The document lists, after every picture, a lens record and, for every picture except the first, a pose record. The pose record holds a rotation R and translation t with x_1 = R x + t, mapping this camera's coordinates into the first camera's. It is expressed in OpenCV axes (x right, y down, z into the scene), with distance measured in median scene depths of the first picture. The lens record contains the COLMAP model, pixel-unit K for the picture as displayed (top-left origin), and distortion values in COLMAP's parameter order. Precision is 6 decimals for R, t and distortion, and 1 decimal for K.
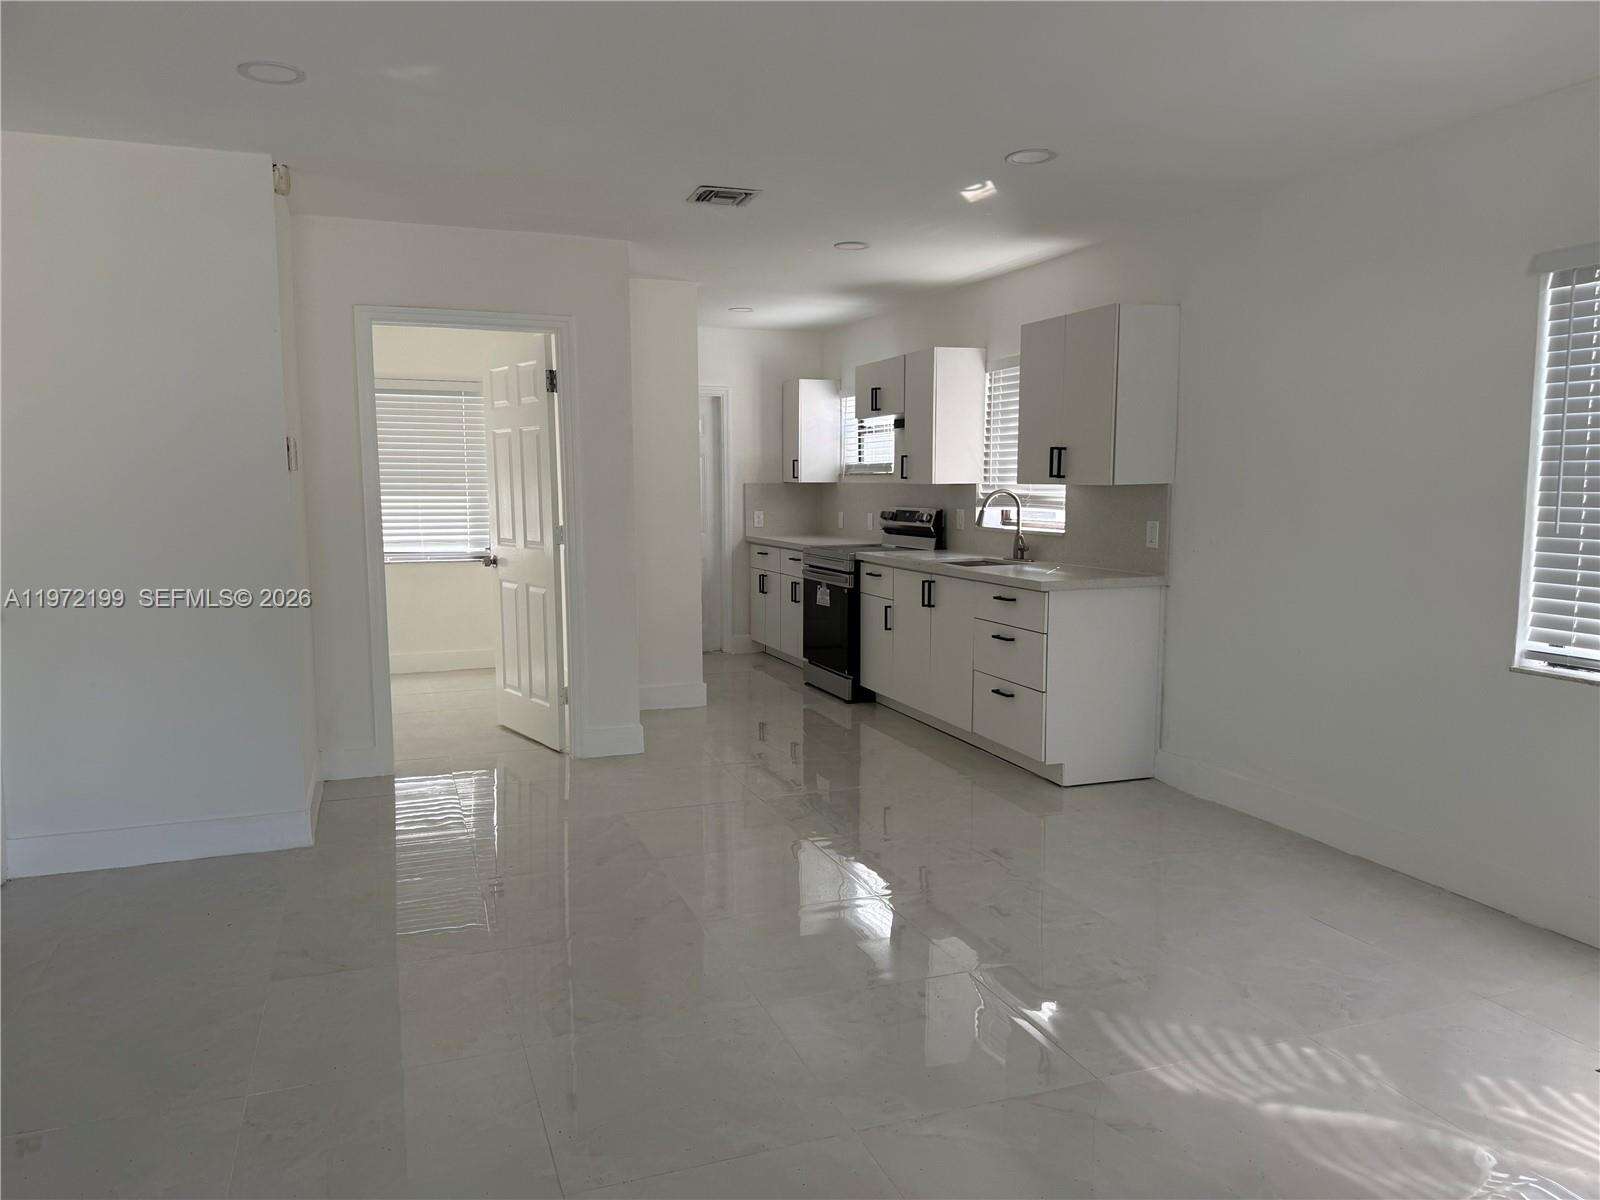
lens RADIAL K [[1126.9, 0, 800.0], [0, 1126.9, 600.0], [0, 0, 1]] dist [0.167524, -0.325093]
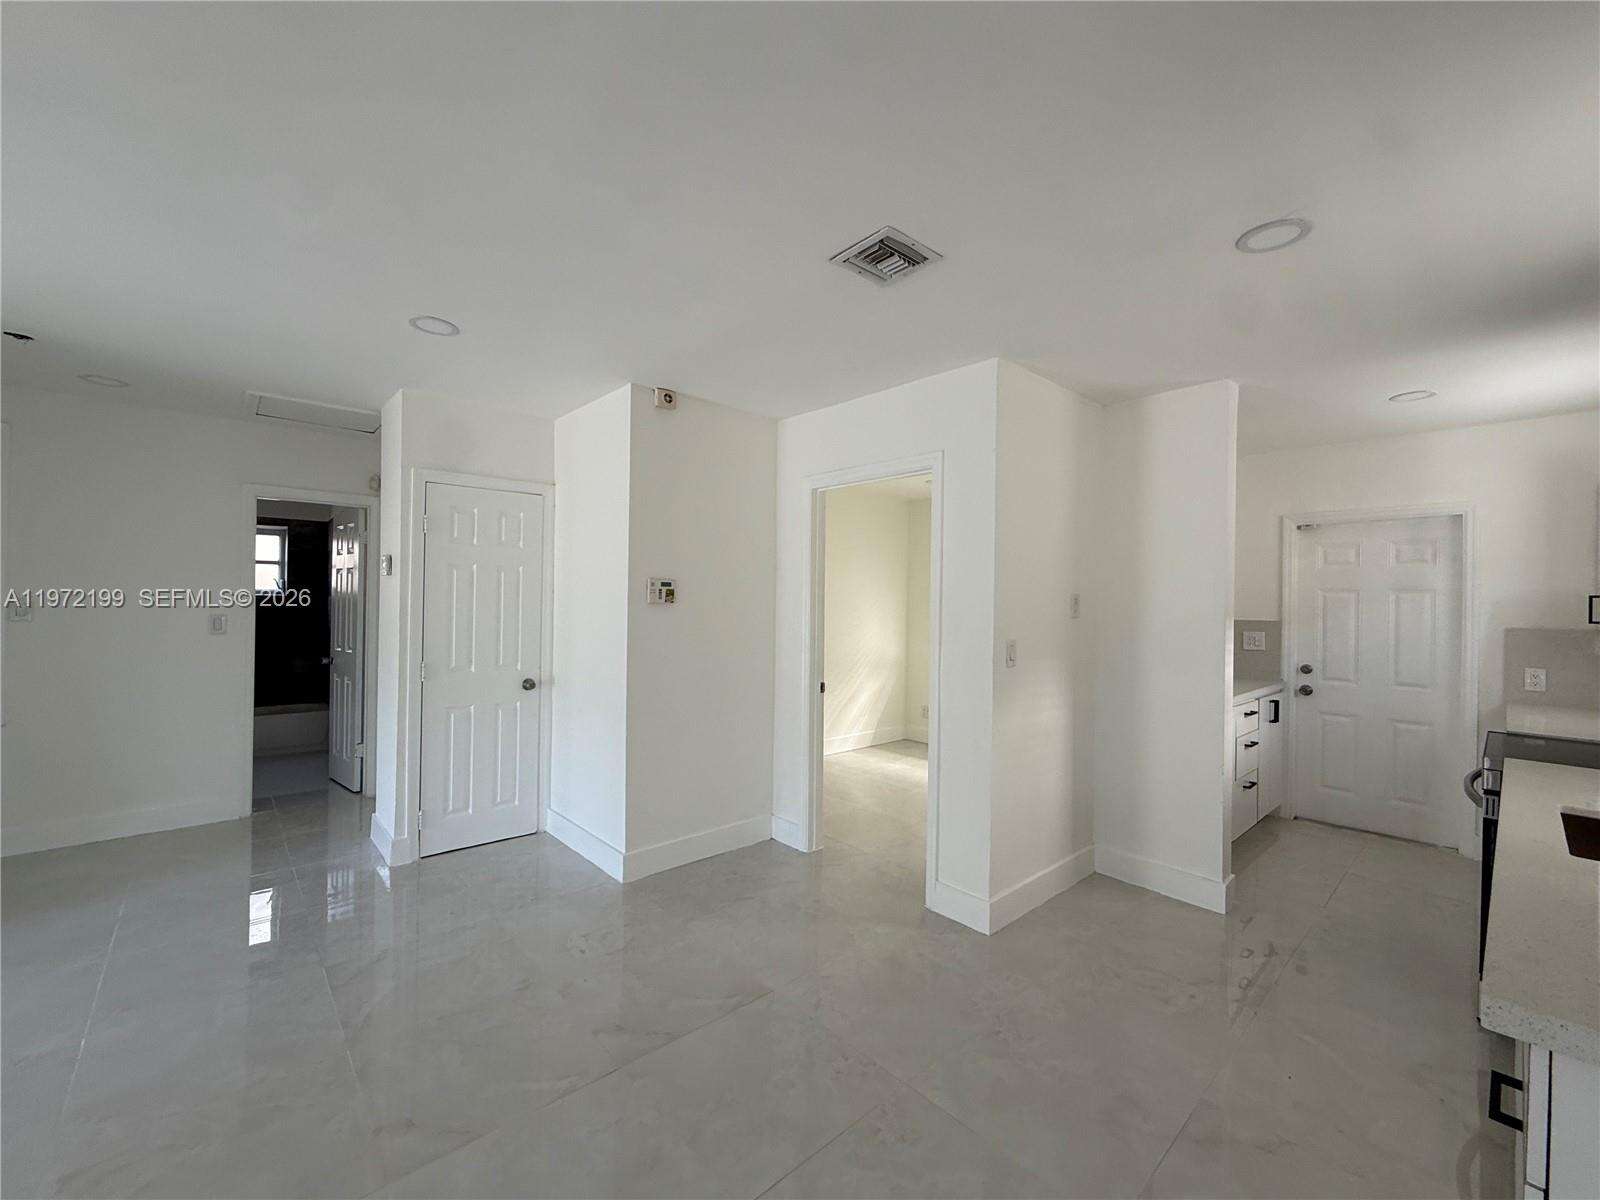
lens RADIAL K [[641.7, 0, 800.0], [0, 641.7, 600.0], [0, 0, 1]] dist [-0.004743, -0.000392]
pose [[0.366962, 0.003048, -0.930231, 0.218369], [-0.119265, 0.991896, -0.043798, -0.064946], [0.922559, 0.127016, 0.364351, 0.564833]]
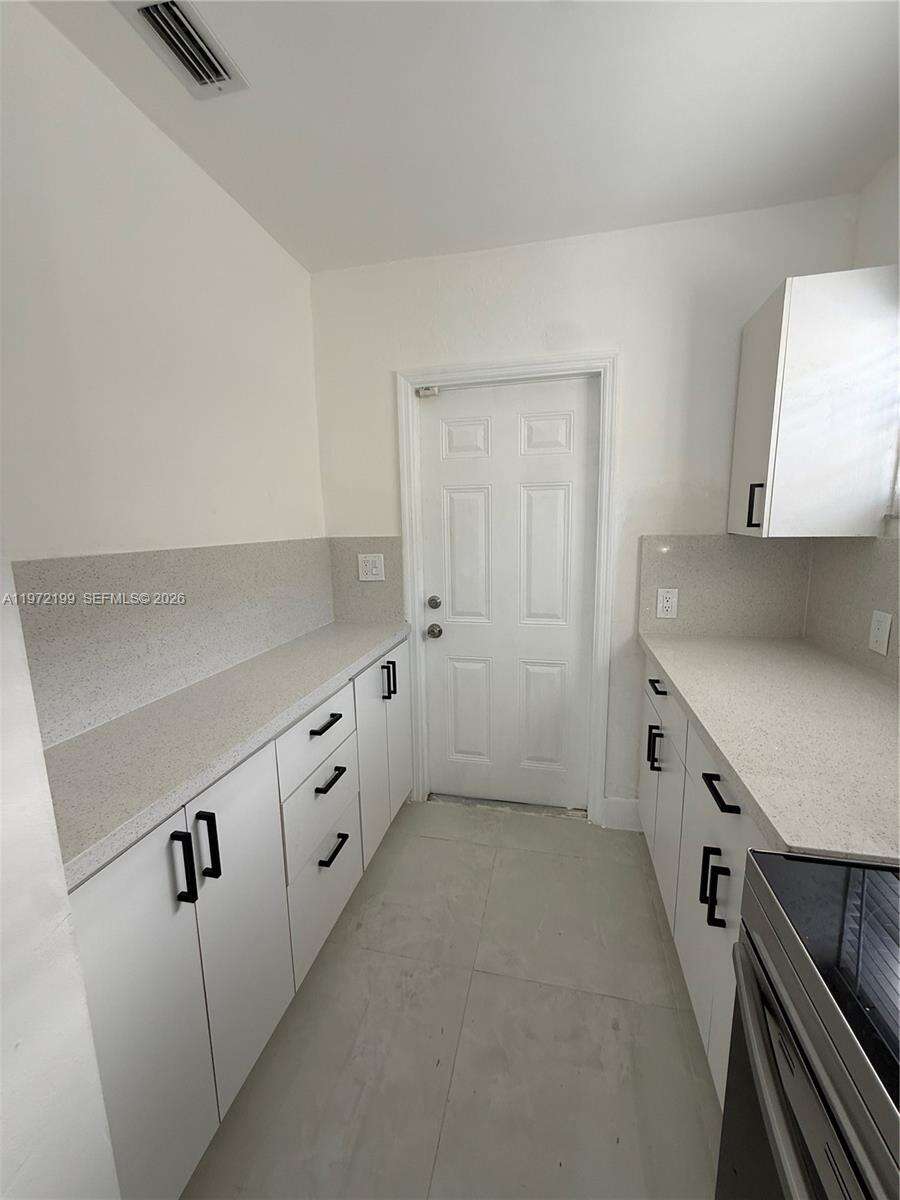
lens RADIAL K [[481.3, 0, 450.0], [0, 481.3, 600.0], [0, 0, 1]] dist [-0.004743, -0.000392]
pose [[0.836909, 0.075192, -0.542153, 0.000592], [-0.043810, 0.996543, 0.070583, -0.112671], [0.545586, -0.035320, 0.837310, 1.001899]]
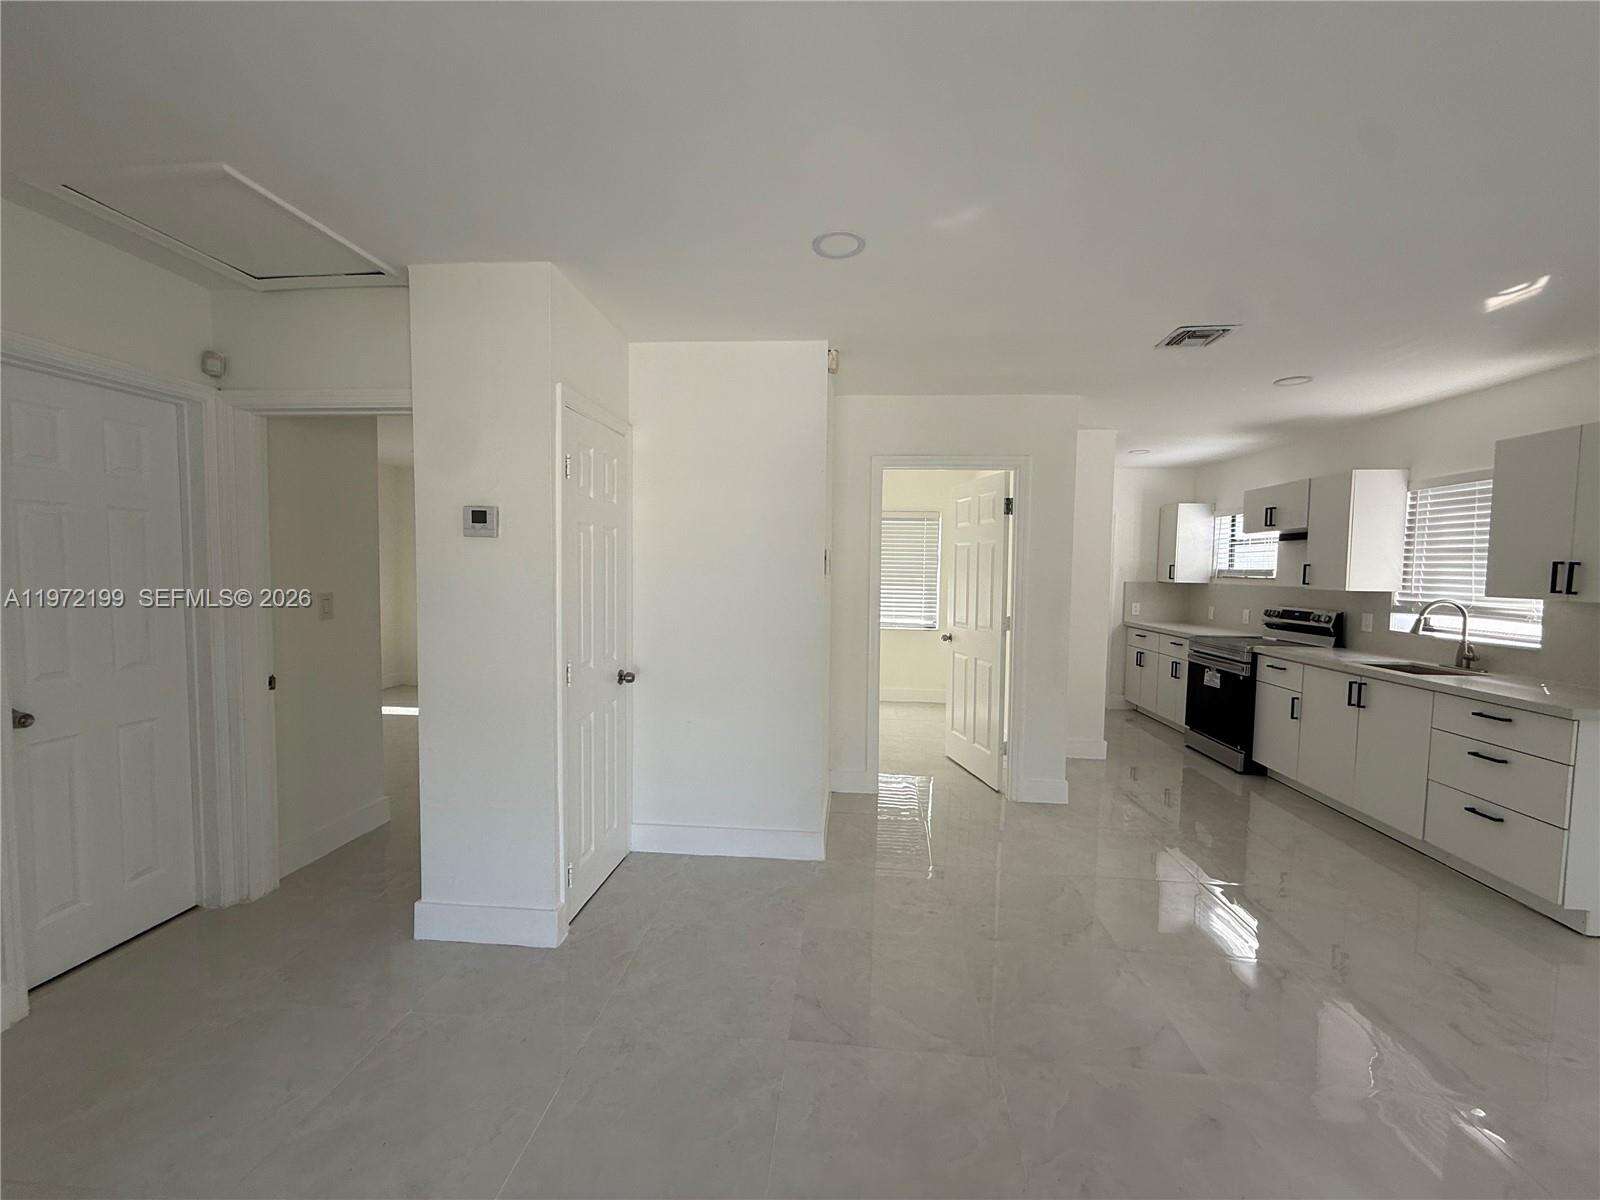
lens RADIAL K [[654.4, 0, 800.0], [0, 654.4, 600.0], [0, 0, 1]] dist [-0.000855, -0.000081]
pose [[0.906294, 0.037640, -0.420969, -0.094070], [-0.063152, 0.996905, -0.046822, -0.028585], [0.417904, 0.069020, 0.905866, 0.188122]]
